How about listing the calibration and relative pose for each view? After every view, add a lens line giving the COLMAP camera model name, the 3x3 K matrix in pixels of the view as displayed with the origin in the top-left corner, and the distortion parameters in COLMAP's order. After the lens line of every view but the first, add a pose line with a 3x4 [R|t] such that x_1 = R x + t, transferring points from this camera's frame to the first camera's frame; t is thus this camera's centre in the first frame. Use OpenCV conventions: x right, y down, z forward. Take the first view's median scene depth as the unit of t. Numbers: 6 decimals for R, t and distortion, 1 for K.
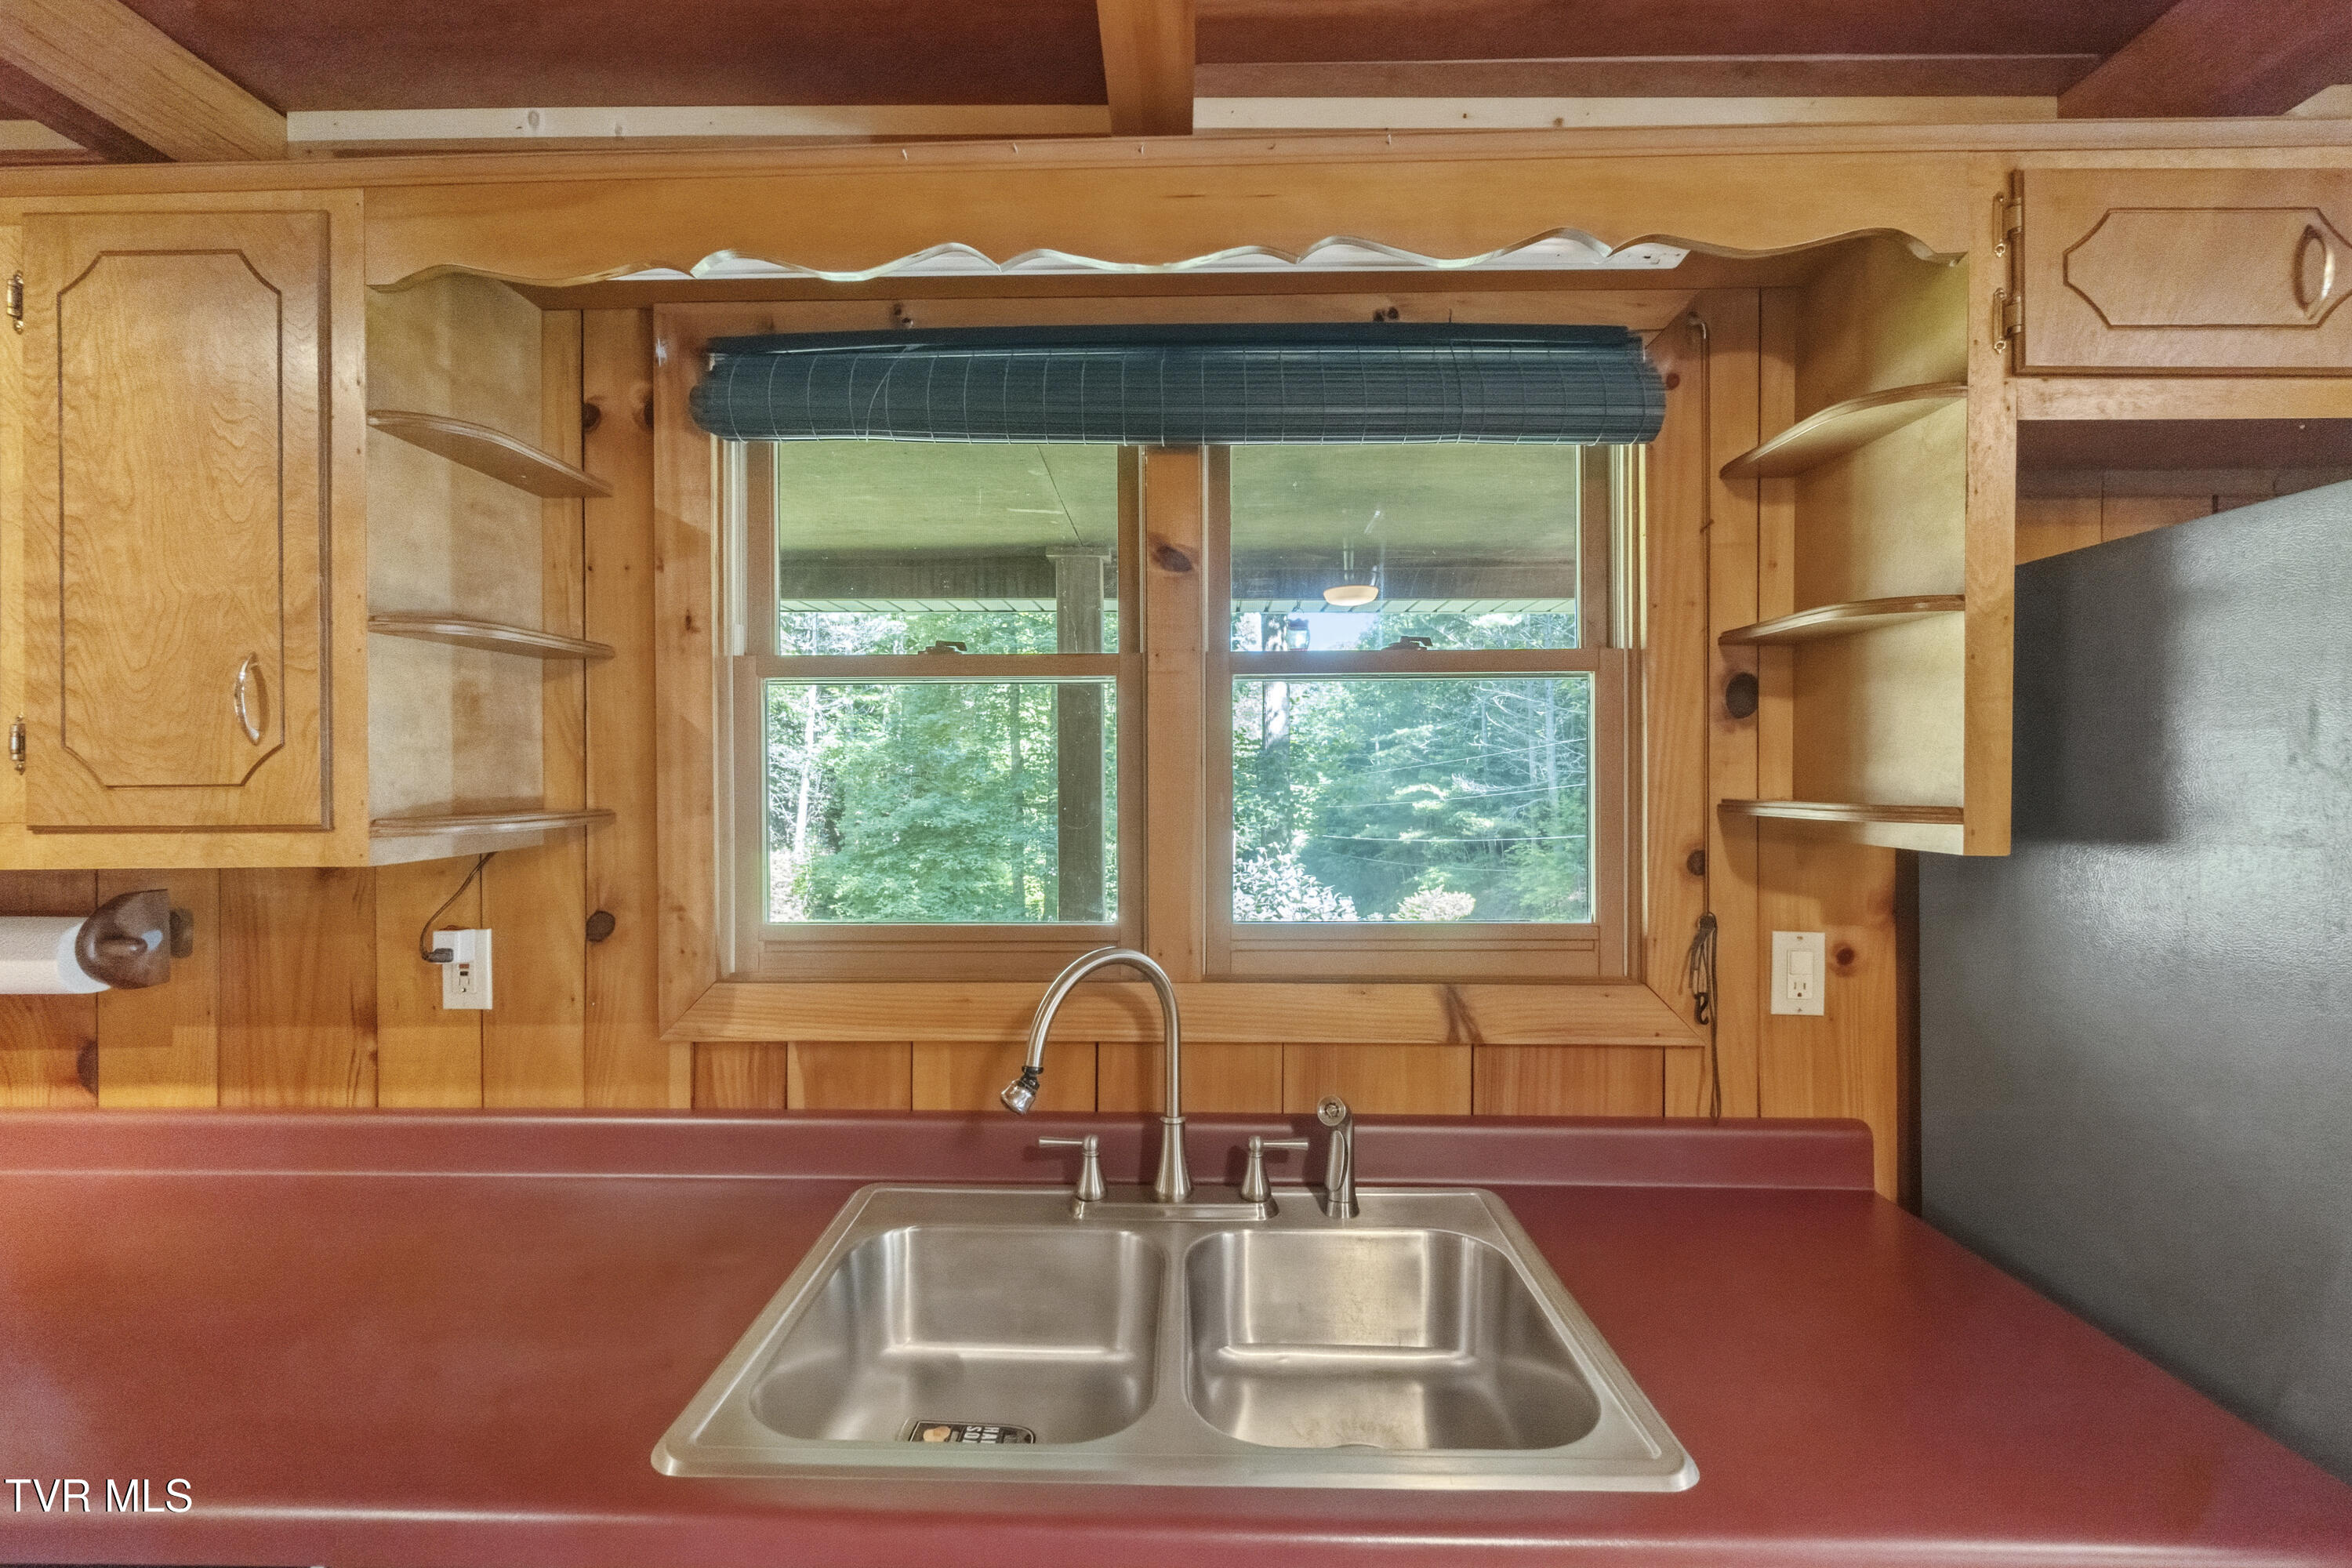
lens RADIAL K [[1021.2, 0, 1158.4], [0, 1021.2, 772.7], [0, 0, 1]] dist [-0.002188, 0.000481]
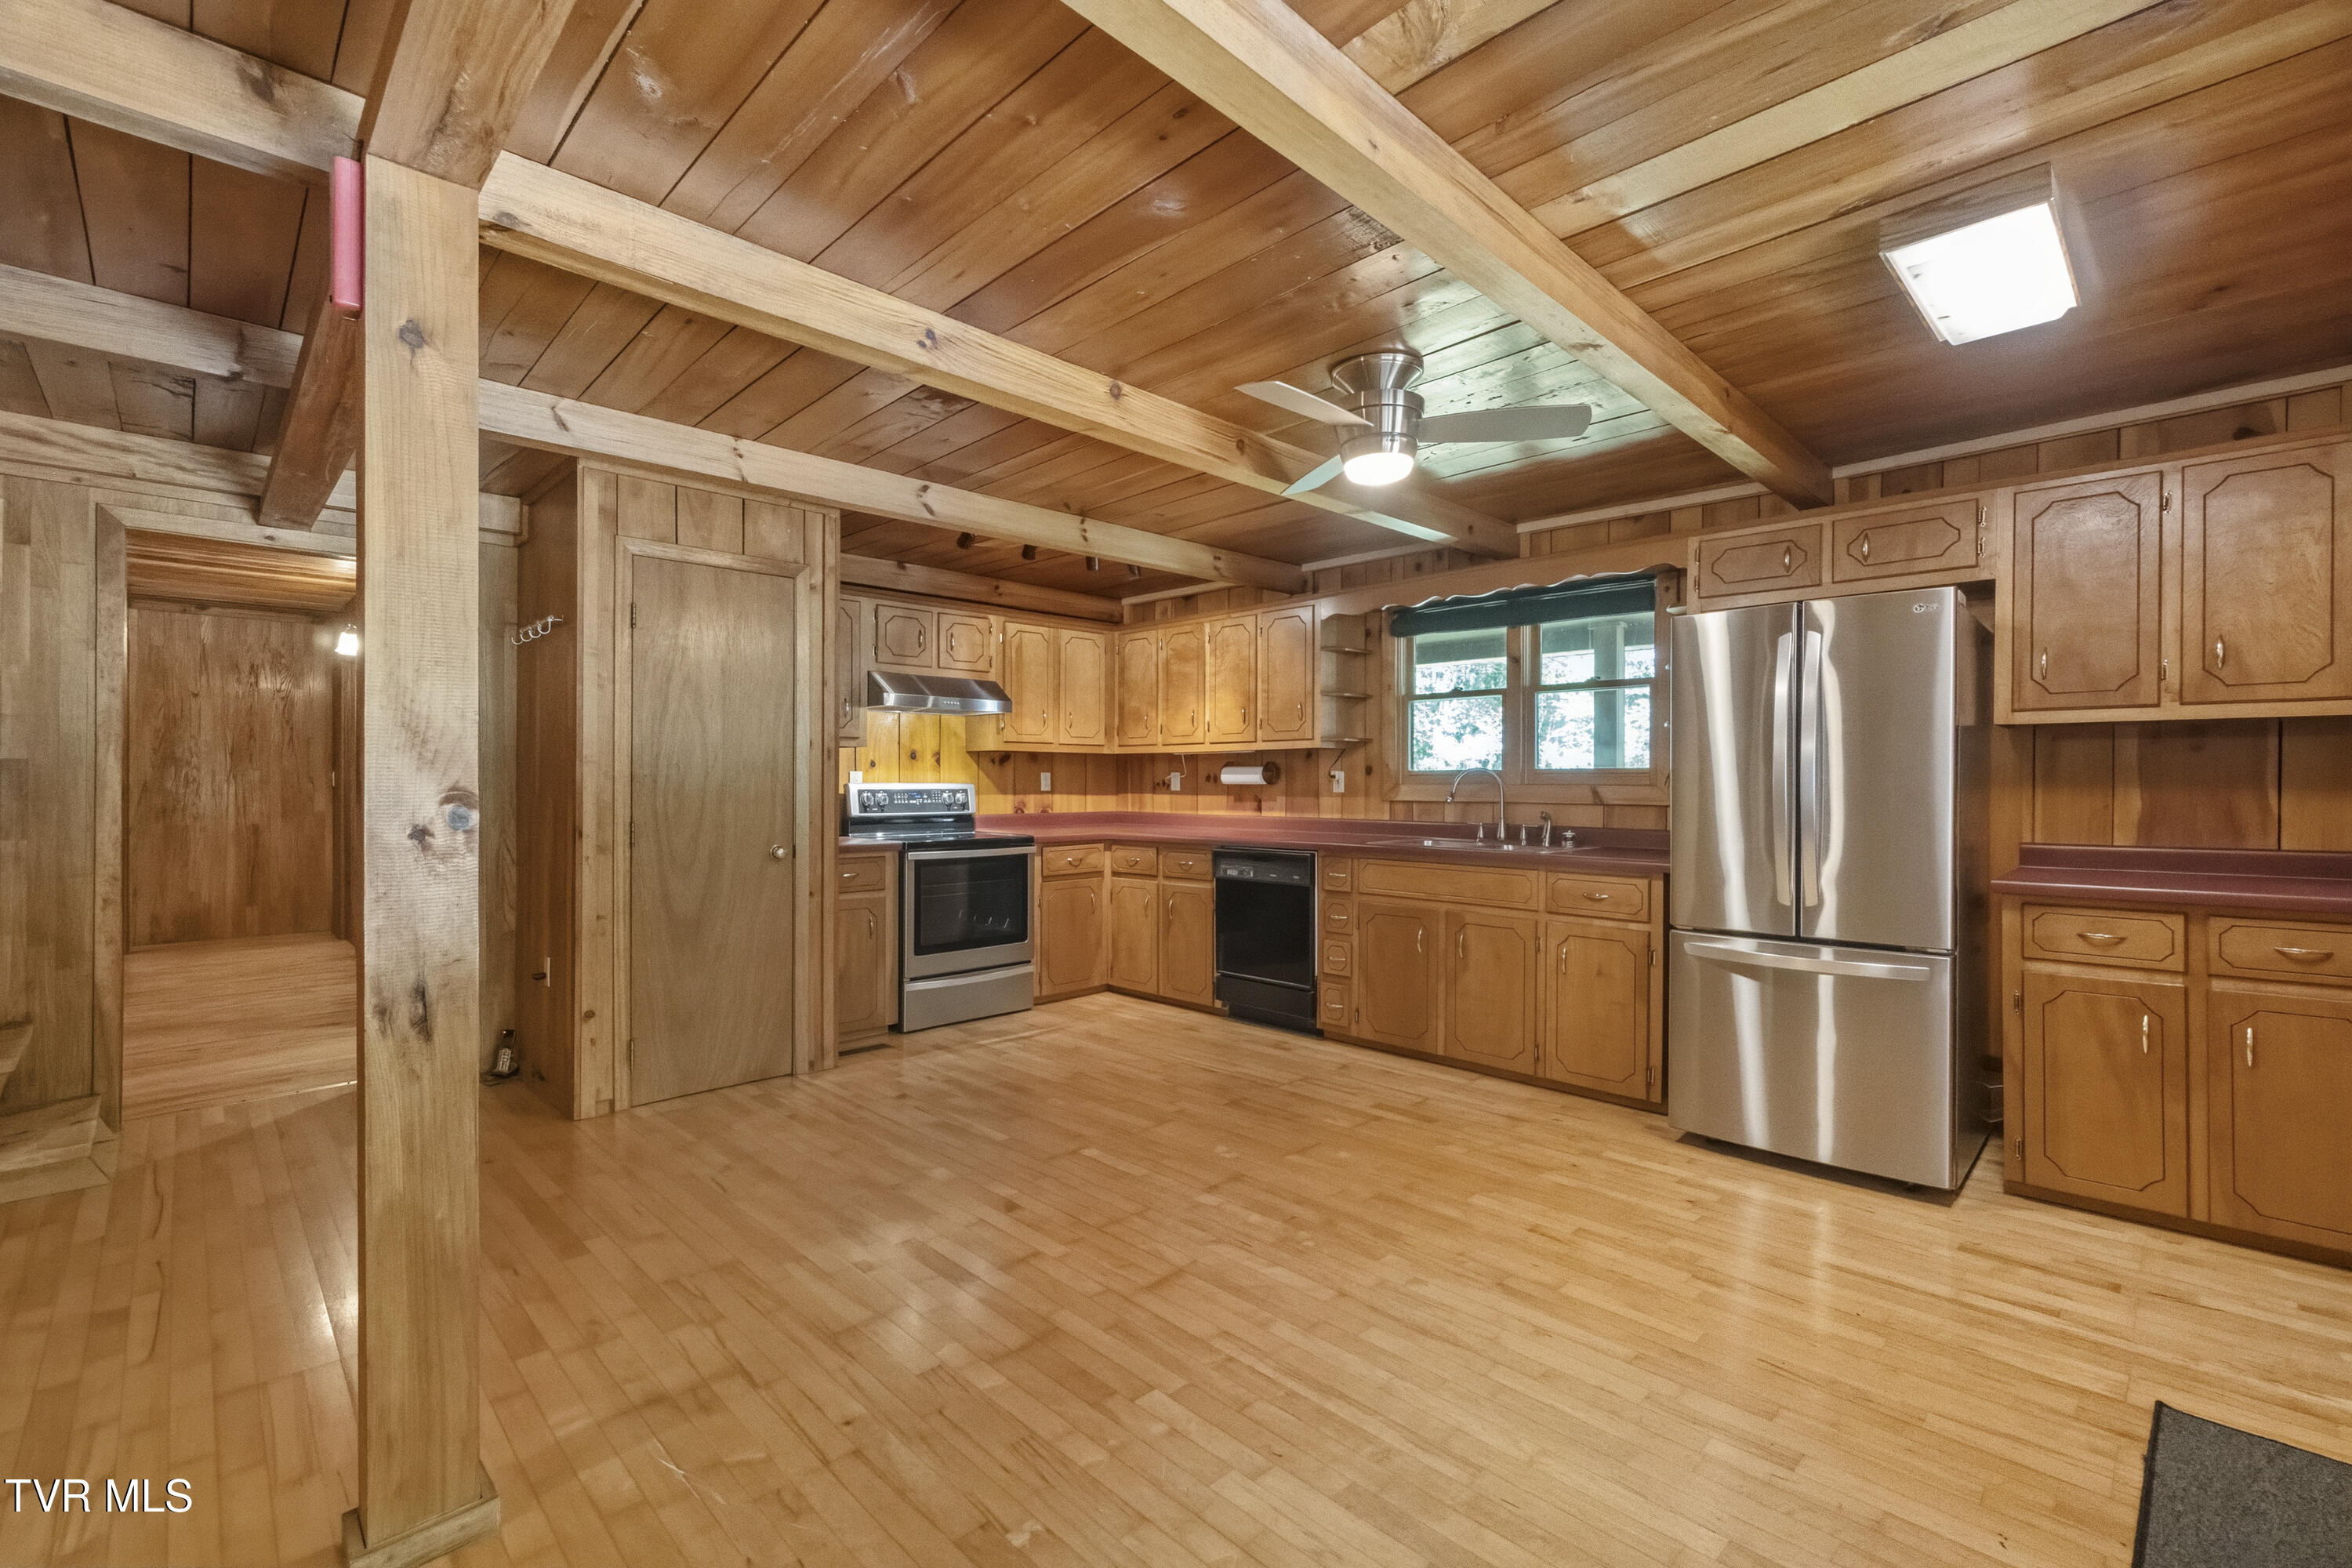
lens RADIAL K [[1021.2, 0, 1176.5], [0, 1021.2, 787.1], [0, 0, 1]] dist [-0.002188, 0.000481]
pose [[0.725580, 0.006932, -0.688103, 1.531918], [-0.006592, 0.999973, 0.003123, 0.209977], [0.688106, 0.002270, 0.725607, -2.221465]]
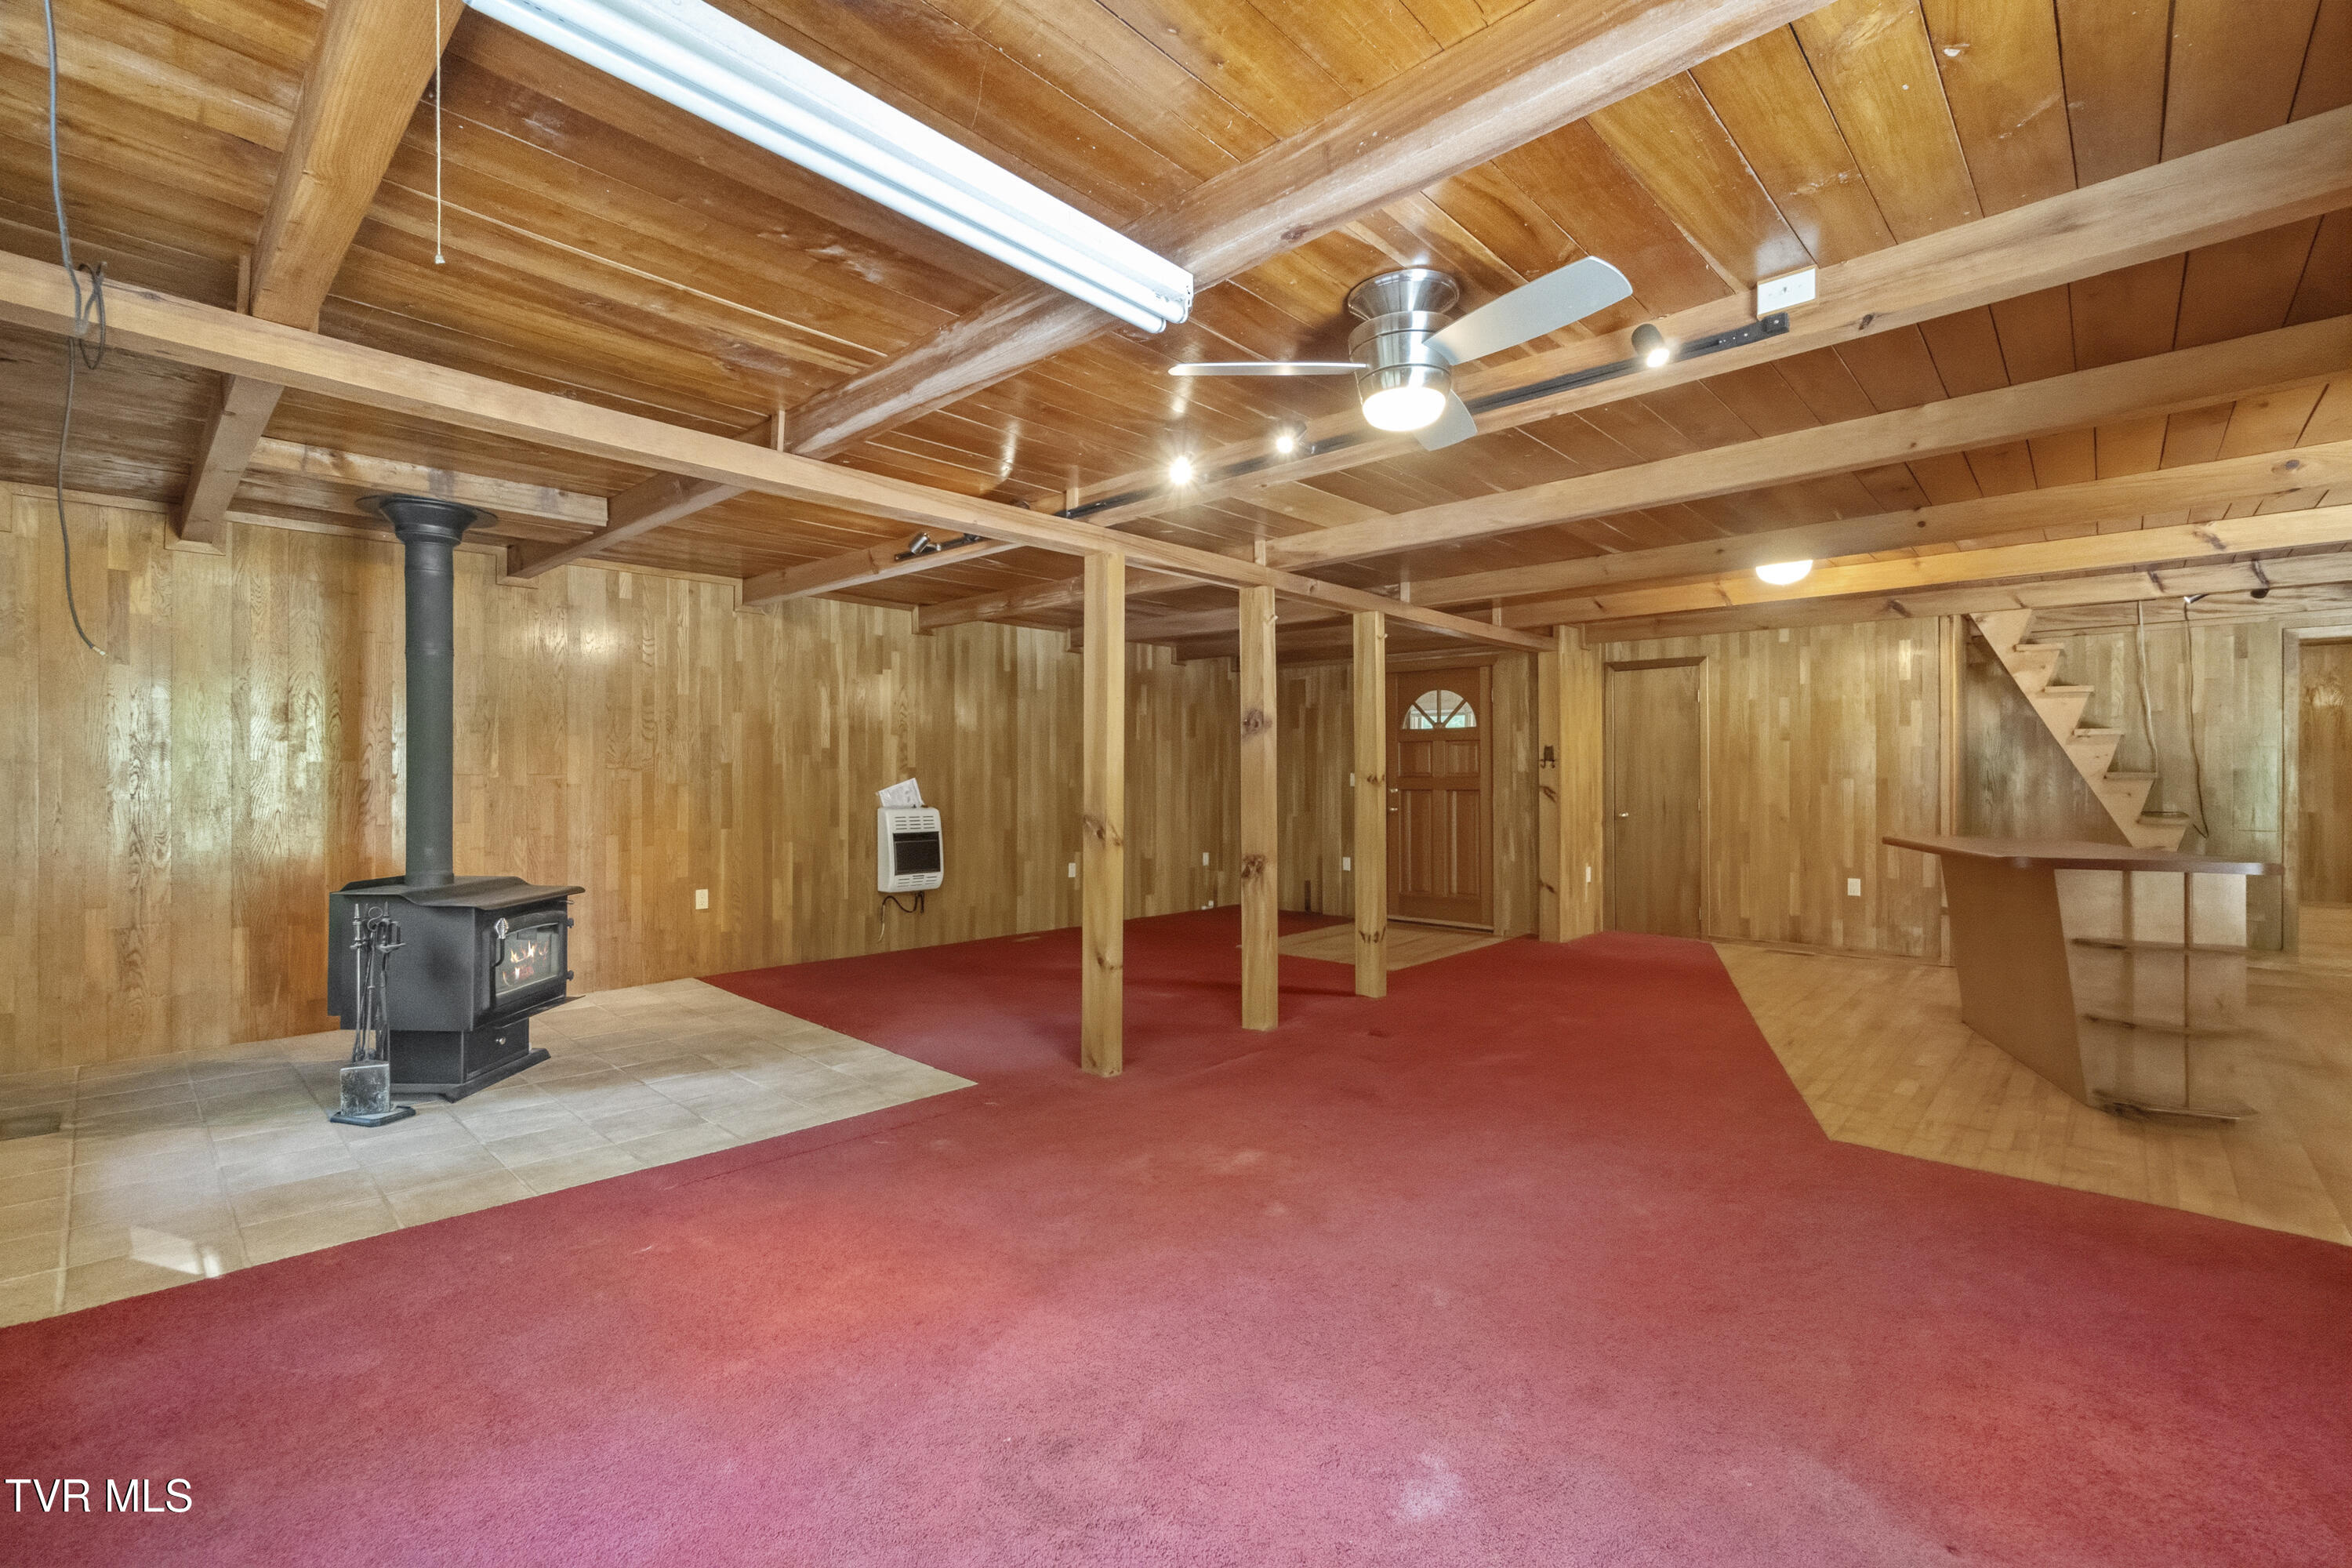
lens RADIAL K [[1021.2, 0, 1153.8], [0, 1021.2, 781.2], [0, 0, 1]] dist [-0.002188, 0.000481]
pose [[-0.660456, 0.002725, -0.750860, 4.658203], [0.000707, 0.999995, 0.003007, 0.205010], [0.750864, 0.001455, -0.660455, -3.007389]]
